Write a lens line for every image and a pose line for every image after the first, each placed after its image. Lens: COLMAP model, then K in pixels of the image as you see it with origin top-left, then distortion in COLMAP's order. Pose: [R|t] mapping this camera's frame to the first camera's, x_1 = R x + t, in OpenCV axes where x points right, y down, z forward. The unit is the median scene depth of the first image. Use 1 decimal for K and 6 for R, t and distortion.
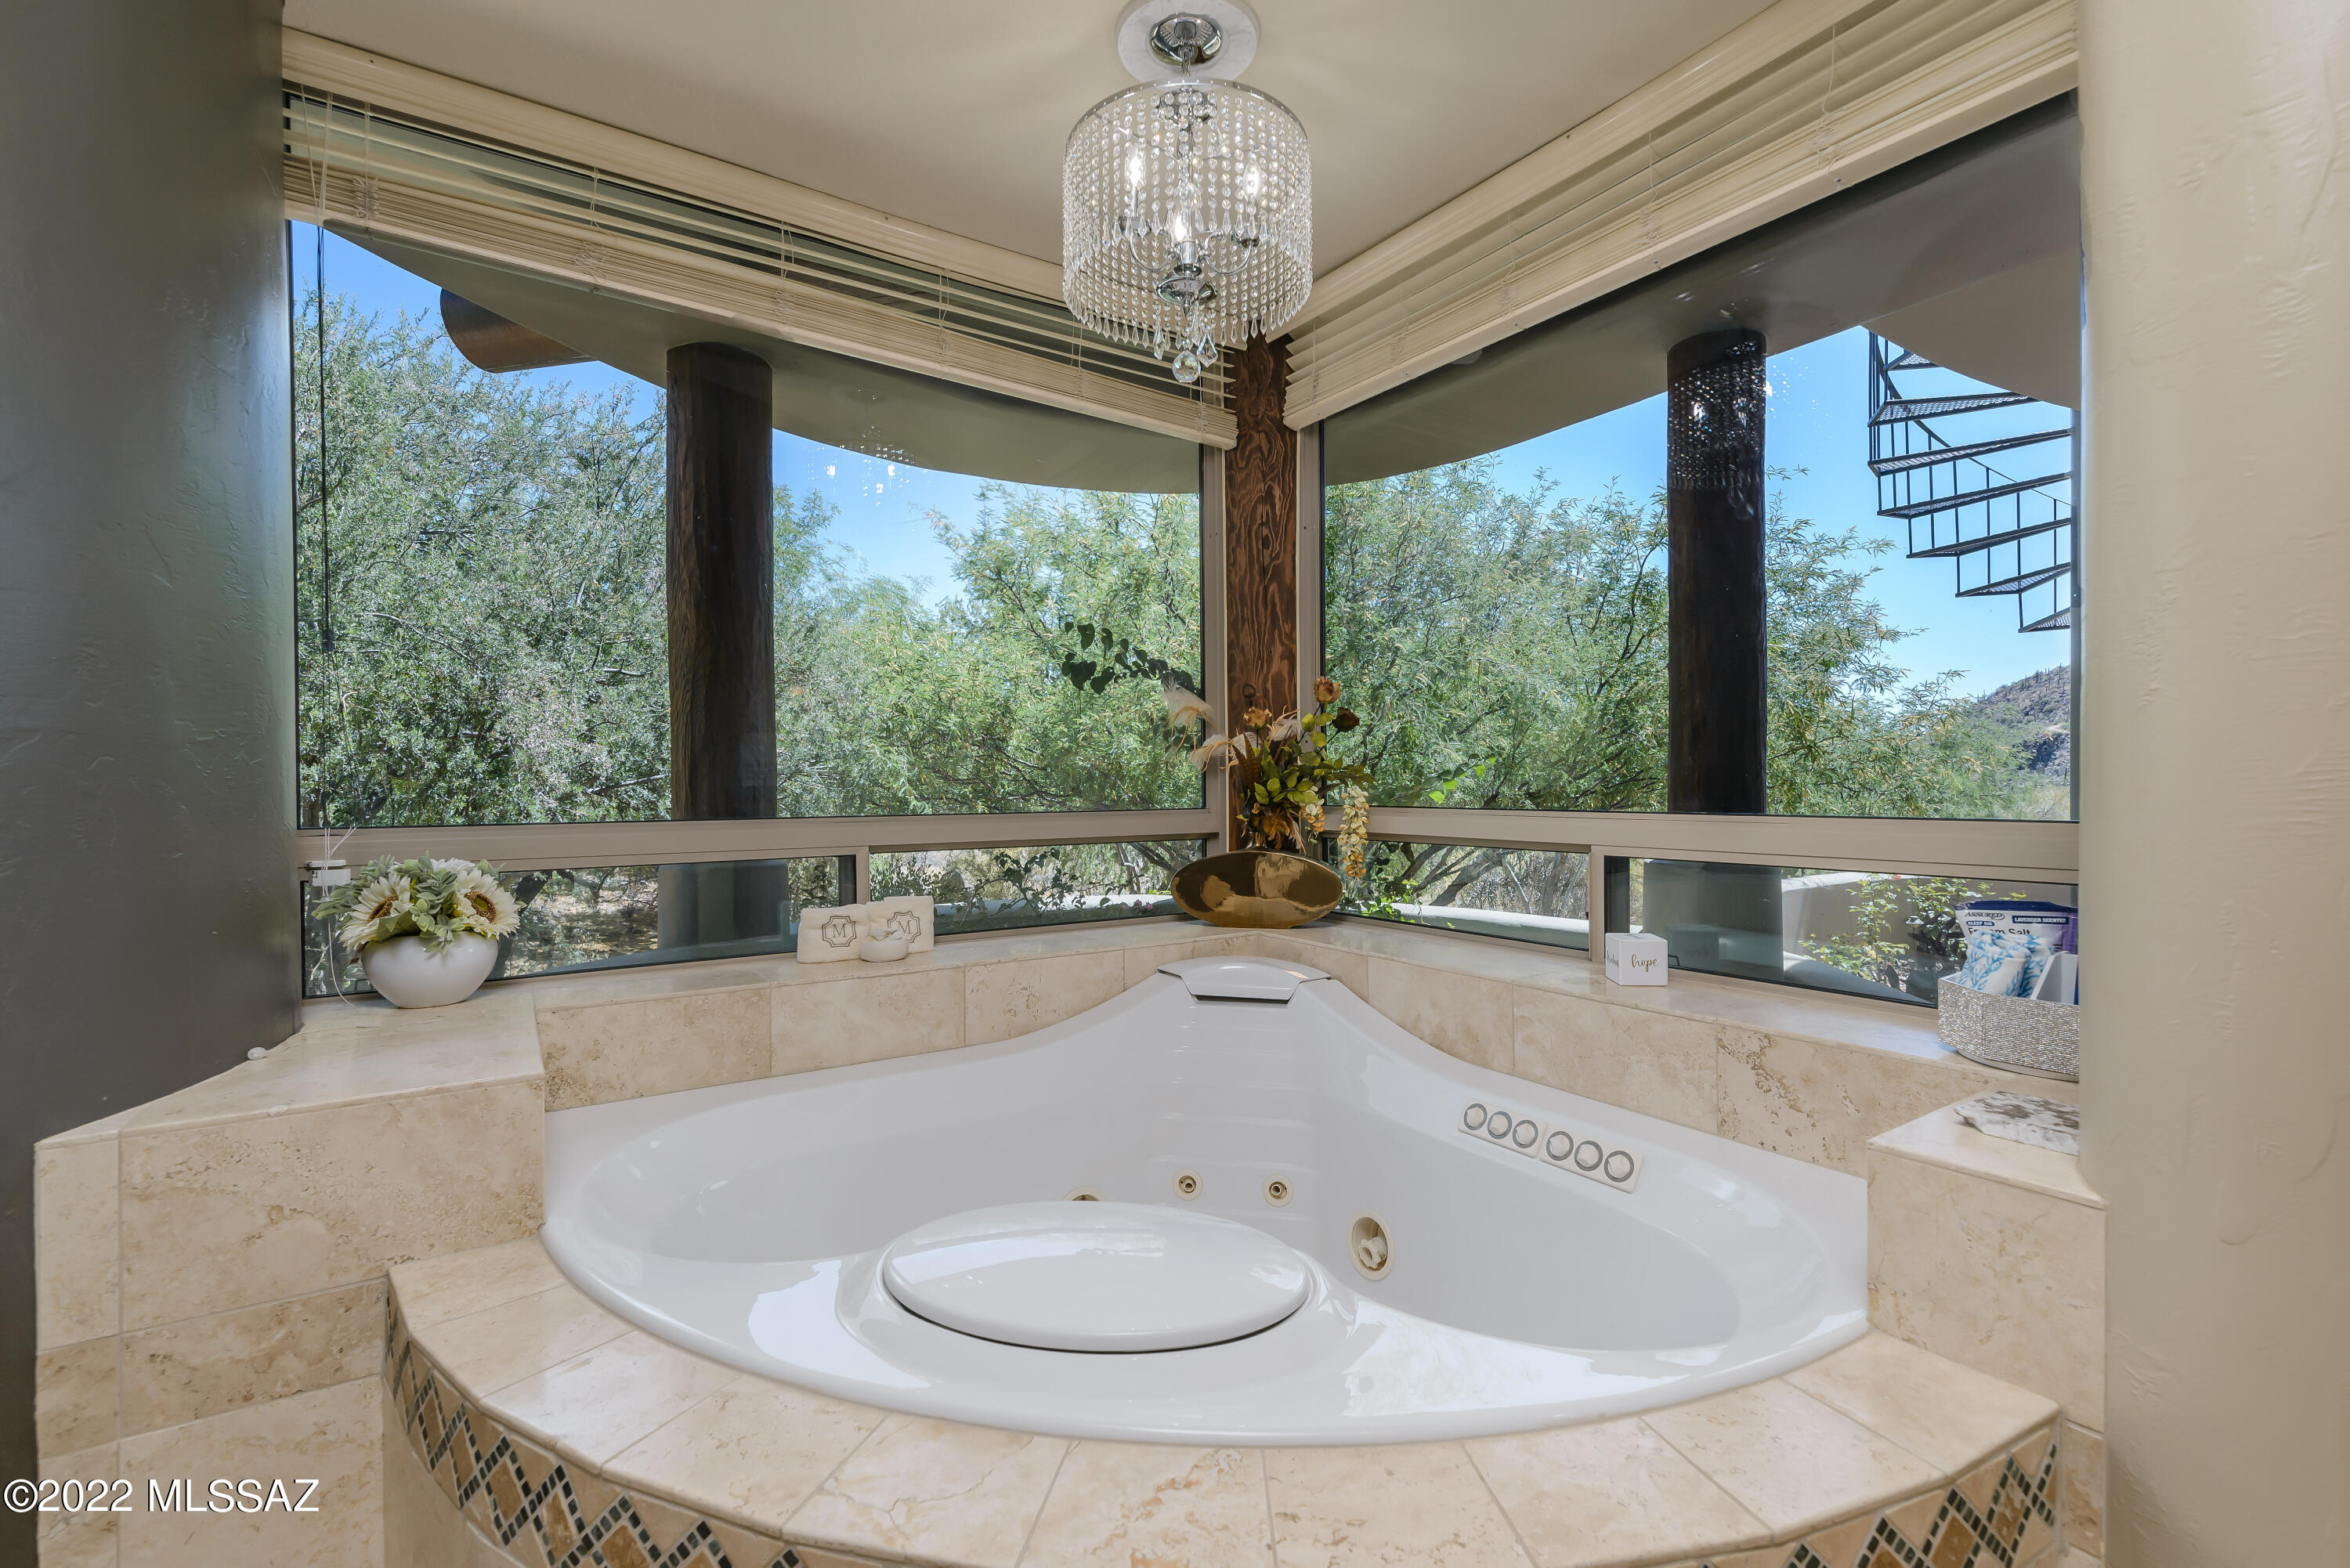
lens RADIAL K [[1020.5, 0, 1180.1], [0, 1020.5, 789.2], [0, 0, 1]] dist [0.000858, 0.000361]
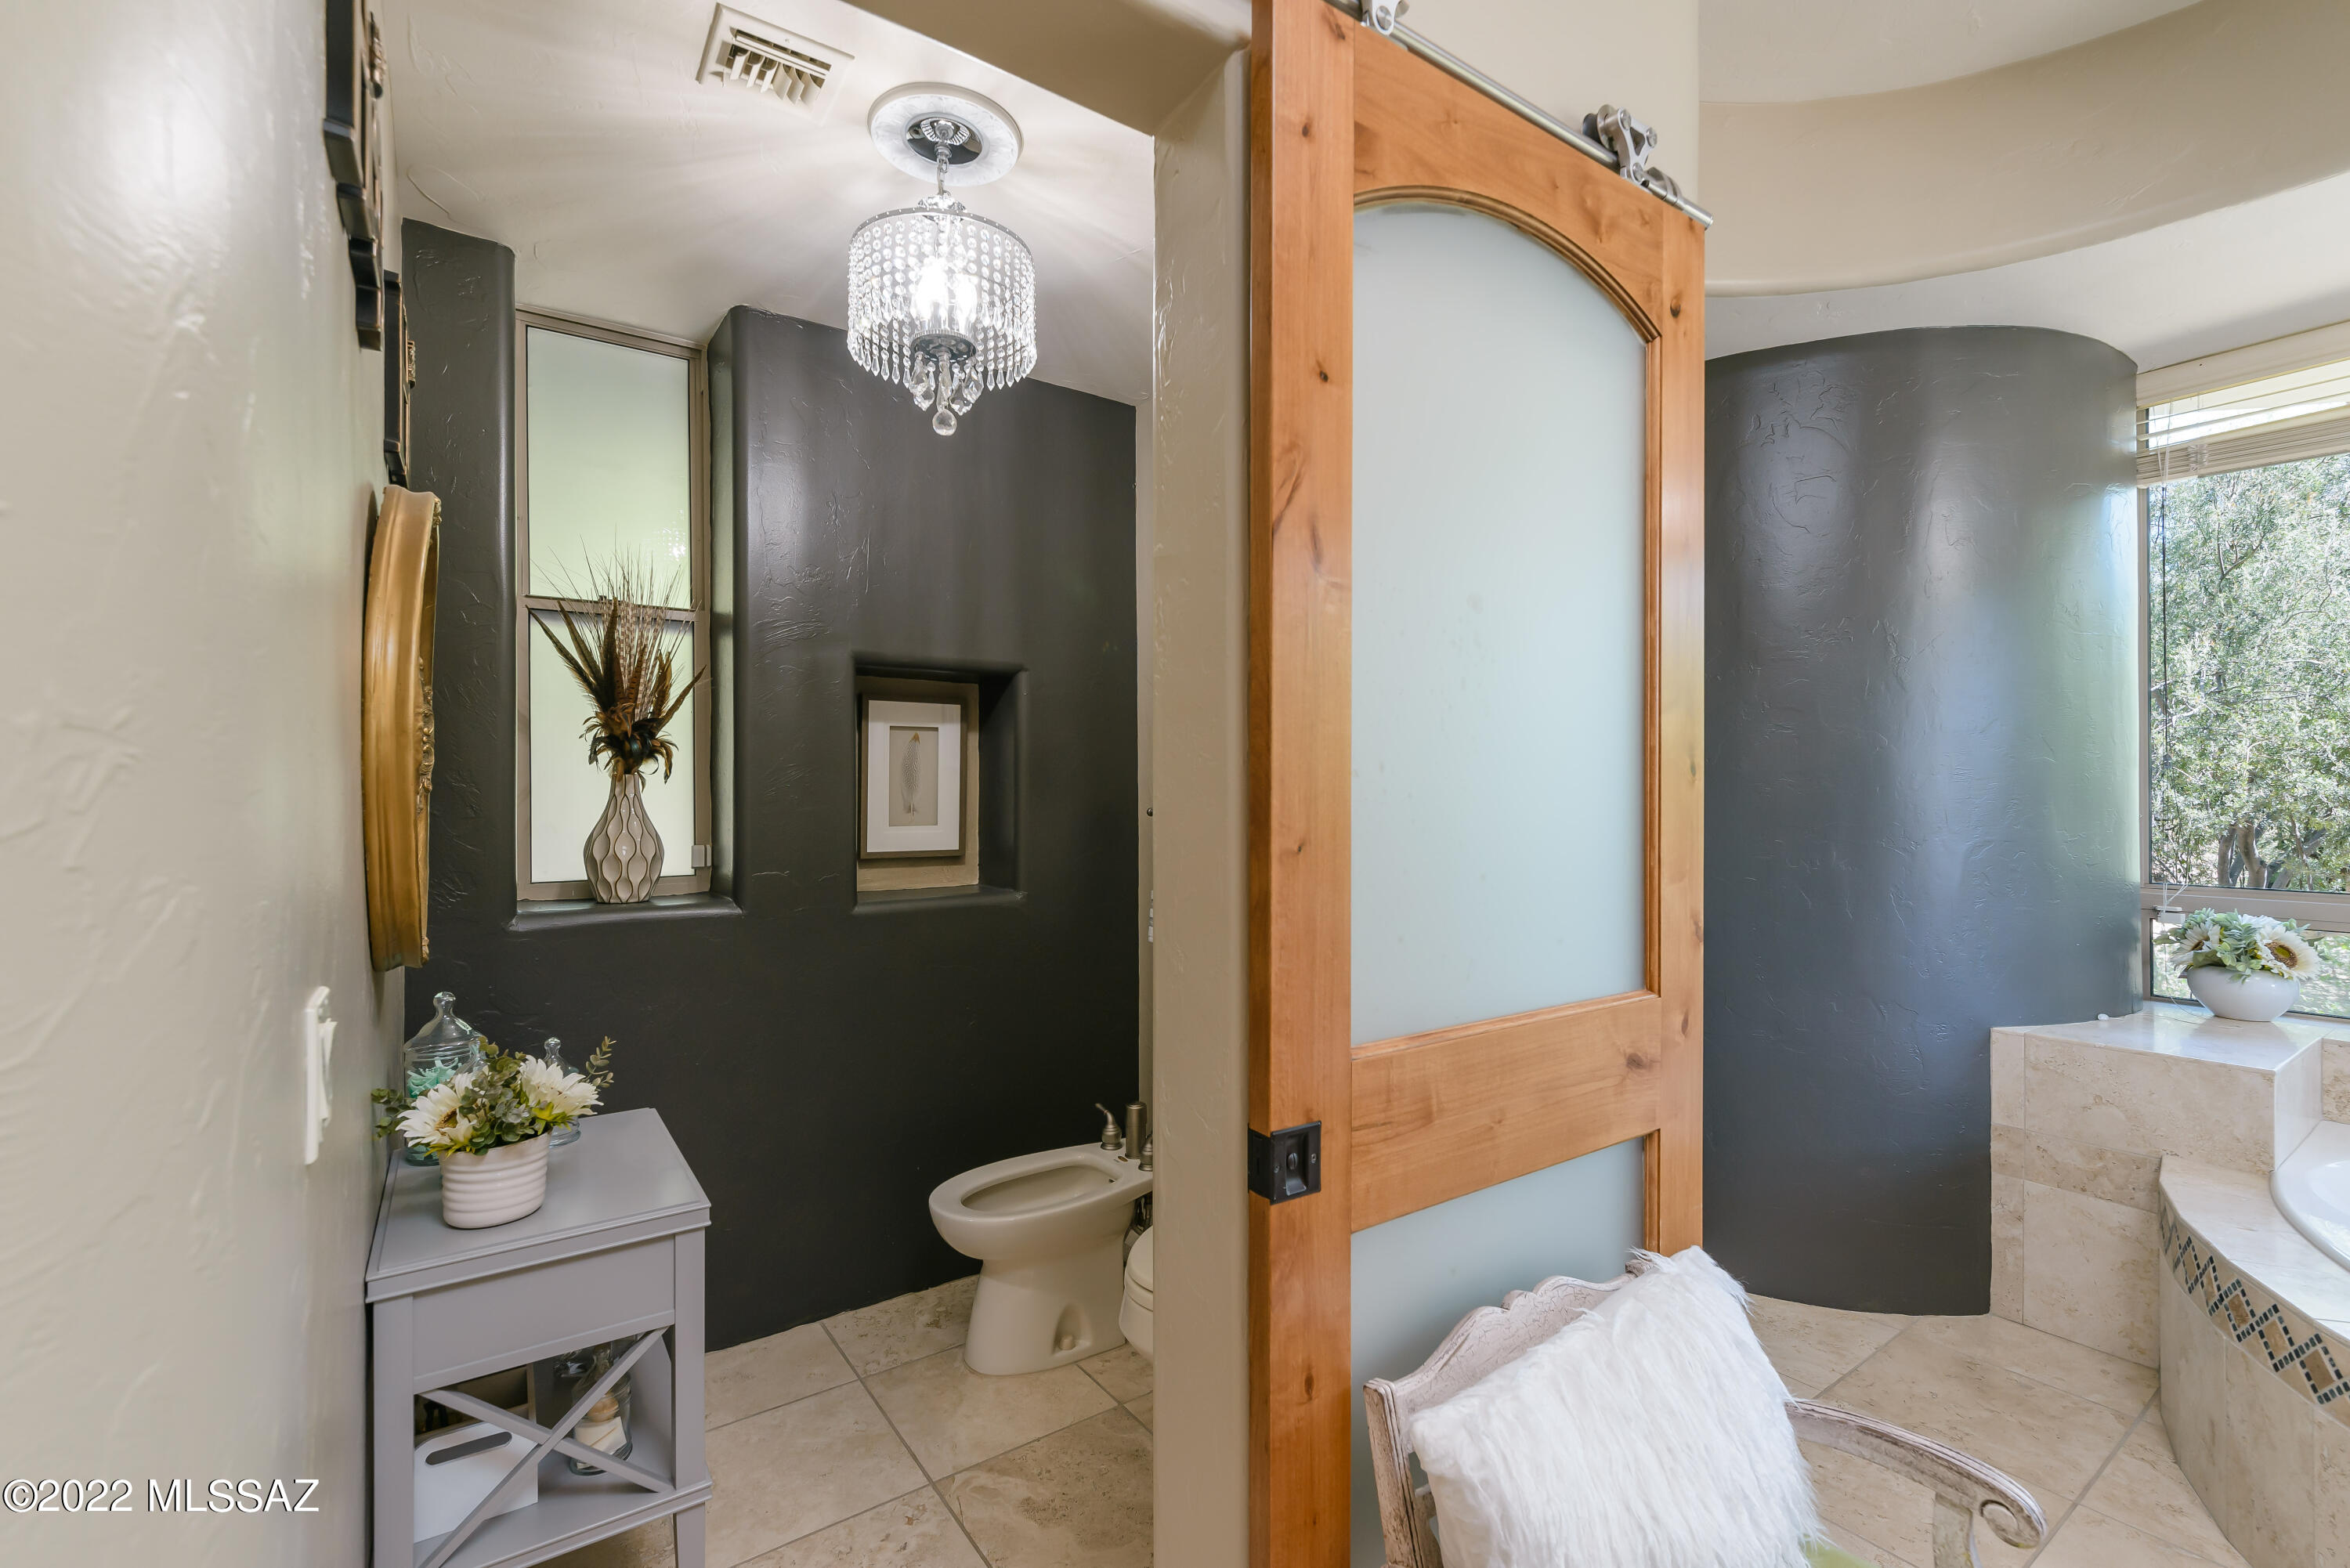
lens RADIAL K [[1020.5, 0, 1179.3], [0, 1020.5, 783.3], [0, 0, 1]] dist [0.000858, 0.000361]
pose [[0.029815, 0.003128, -0.999551, 0.947846], [-0.004653, 0.999985, 0.002990, -0.165933], [0.999545, 0.004562, 0.029830, -0.754379]]
